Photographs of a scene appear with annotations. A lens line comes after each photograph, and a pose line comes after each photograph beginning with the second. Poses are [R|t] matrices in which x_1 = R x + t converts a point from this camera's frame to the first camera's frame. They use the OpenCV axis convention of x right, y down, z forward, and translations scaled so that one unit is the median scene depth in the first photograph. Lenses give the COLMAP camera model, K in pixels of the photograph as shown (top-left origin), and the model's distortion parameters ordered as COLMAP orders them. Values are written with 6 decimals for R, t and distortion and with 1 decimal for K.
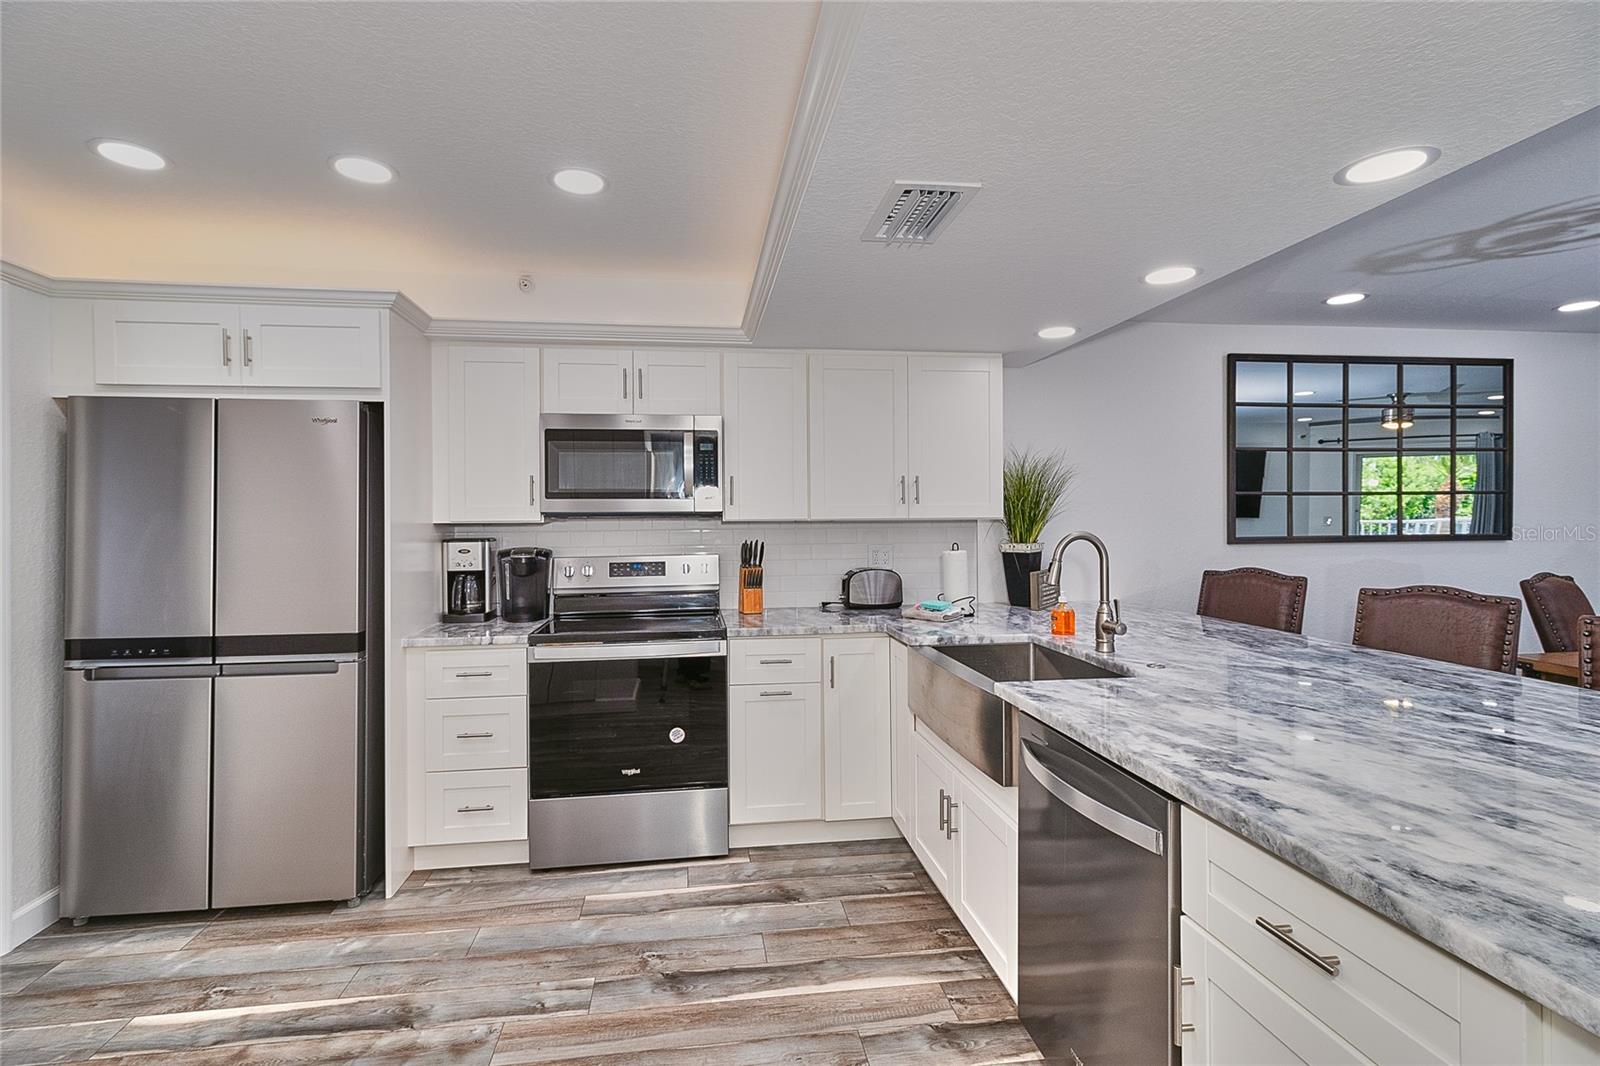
lens RADIAL K [[744.4, 0, 793.0], [0, 744.4, 521.4], [0, 0, 1]] dist [0.004820, 0.000294]
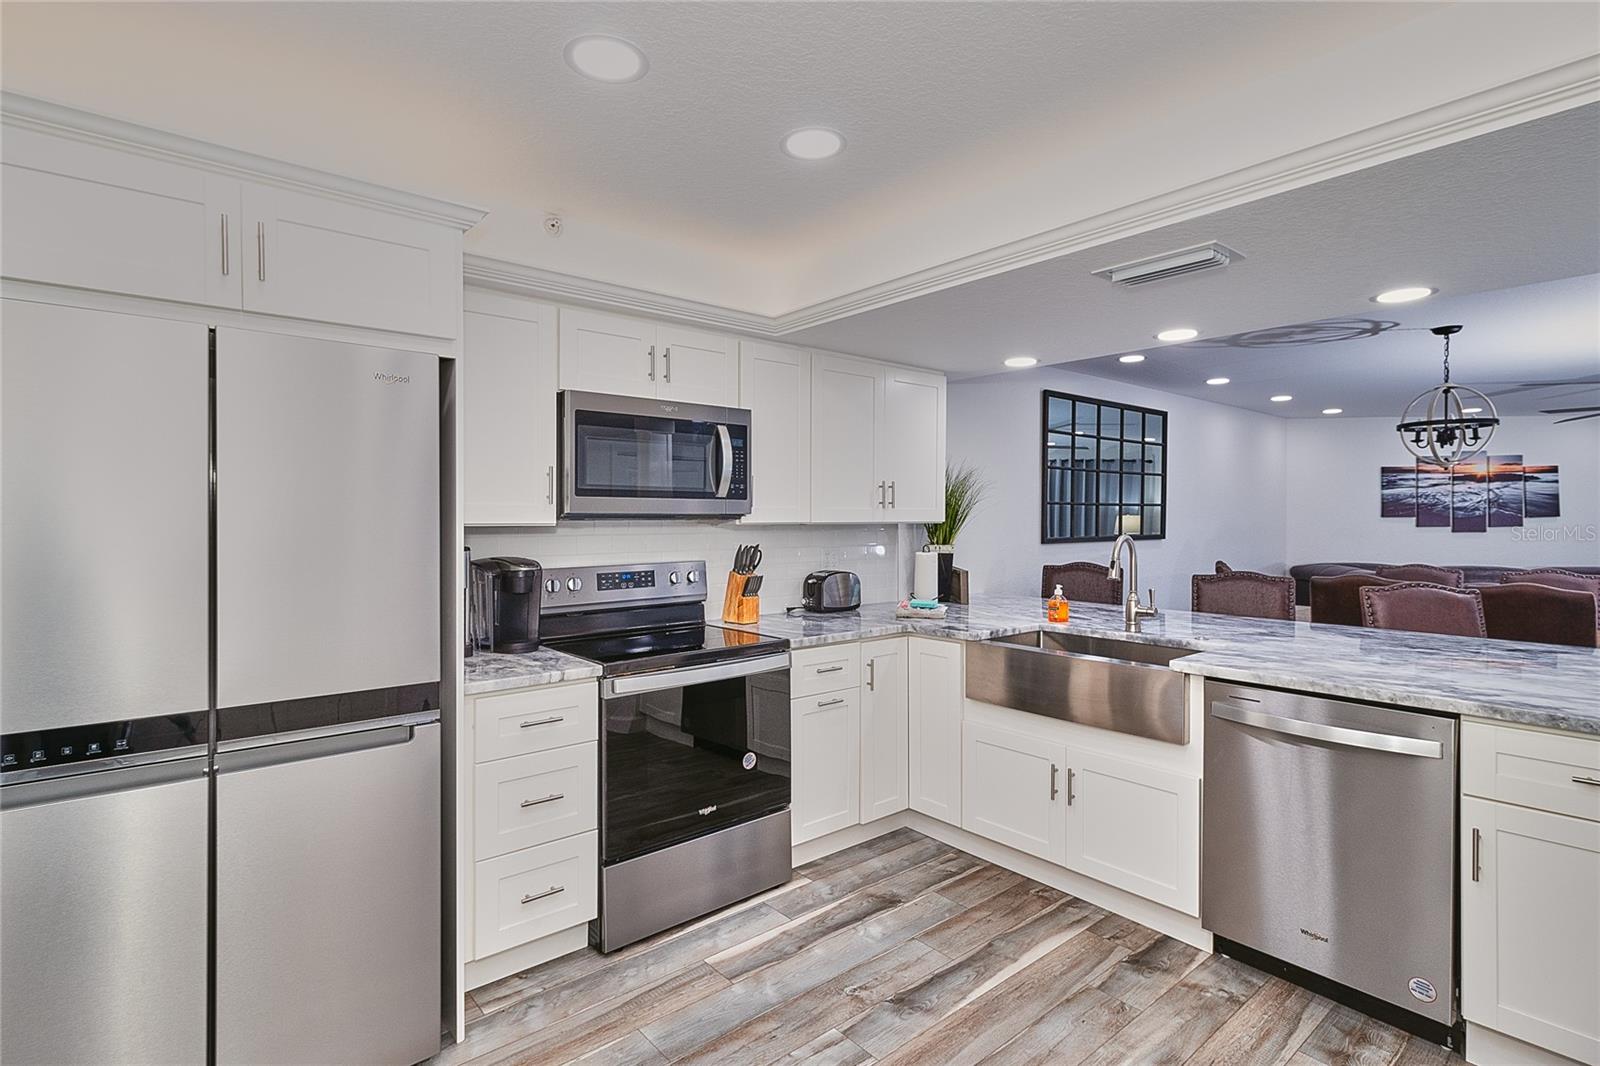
lens RADIAL K [[778.3, 0, 790.9], [0, 778.3, 527.1], [0, 0, 1]] dist [0.002837, 0.000285]
pose [[0.848377, 0.001241, 0.529391, -0.629931], [-0.004521, 0.999978, 0.004901, -0.002105], [-0.529373, -0.006551, 0.848364, 0.176297]]
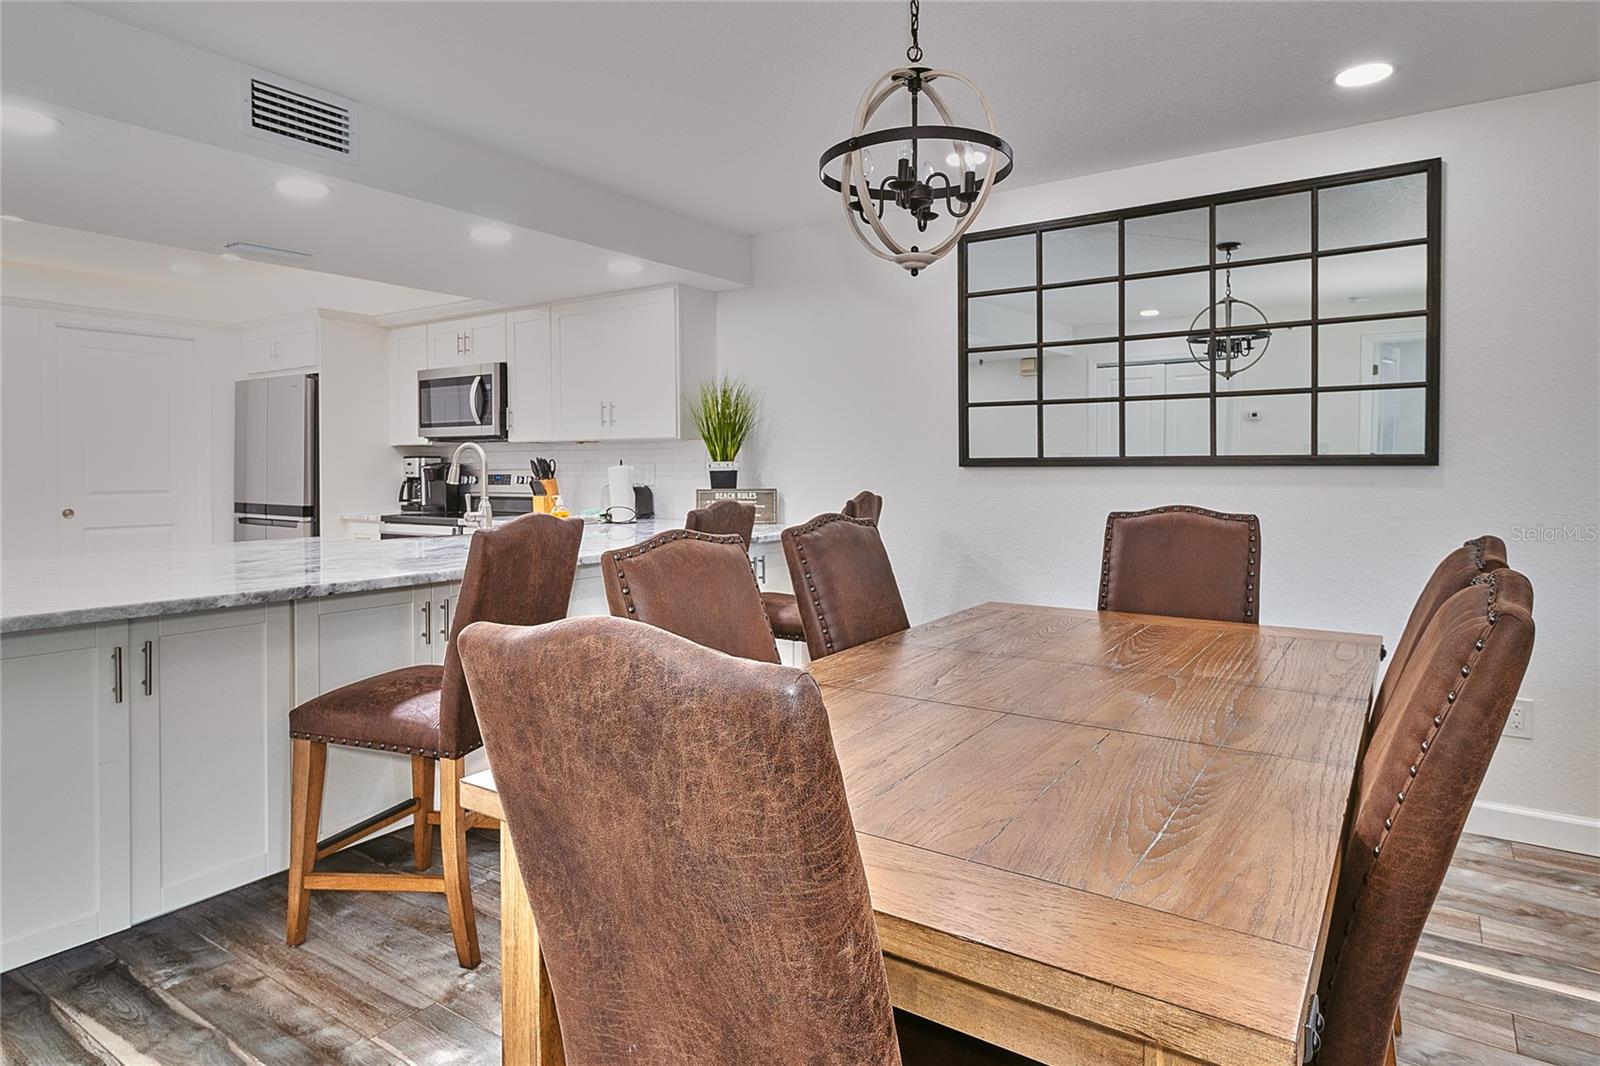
lens RADIAL K [[913.7, 0, 798.4], [0, 913.7, 481.6], [0, 0, 1]] dist [-0.006135, -0.000847]
pose [[0.737374, 0.016804, -0.675276, 1.574767], [-0.006609, 0.999822, 0.017663, 0.042708], [0.675453, -0.008561, 0.737354, 0.184265]]
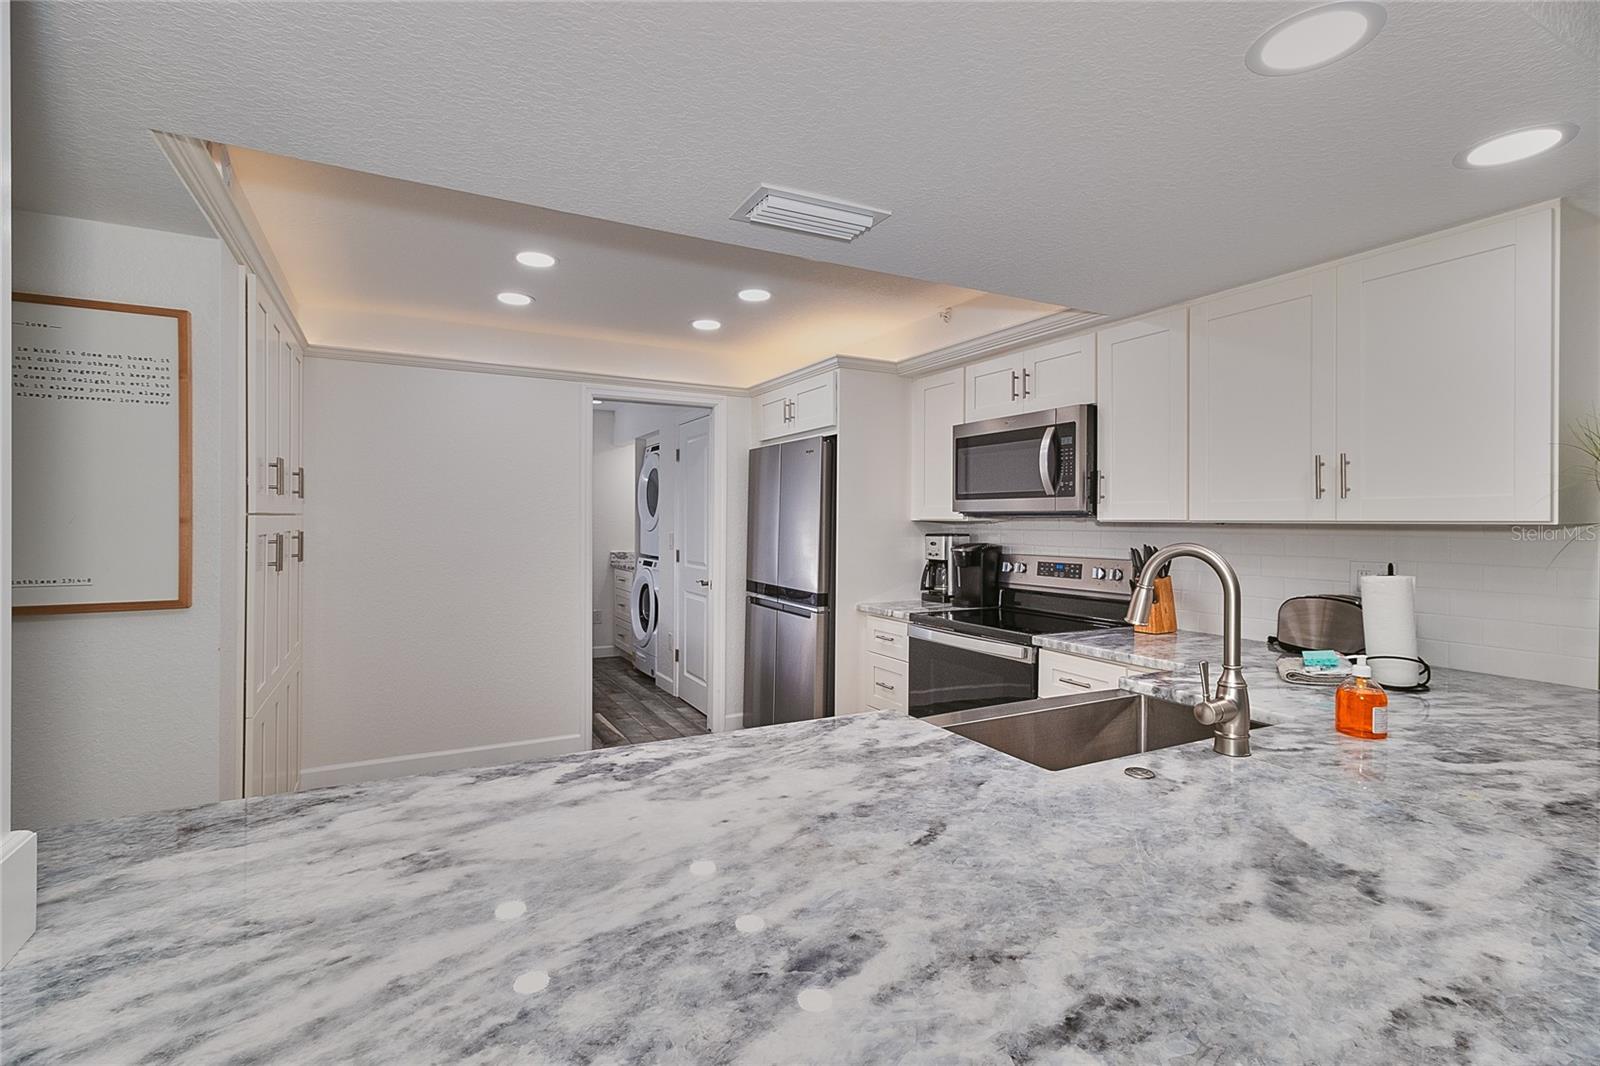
lens RADIAL K [[744.4, 0, 793.0], [0, 744.4, 521.4], [0, 0, 1]] dist [0.004820, 0.000294]
pose [[0.339942, 0.011316, -0.940378, 0.711949], [-0.011912, 0.999899, 0.007726, -0.003377], [0.940371, 0.008575, 0.340042, 0.411087]]
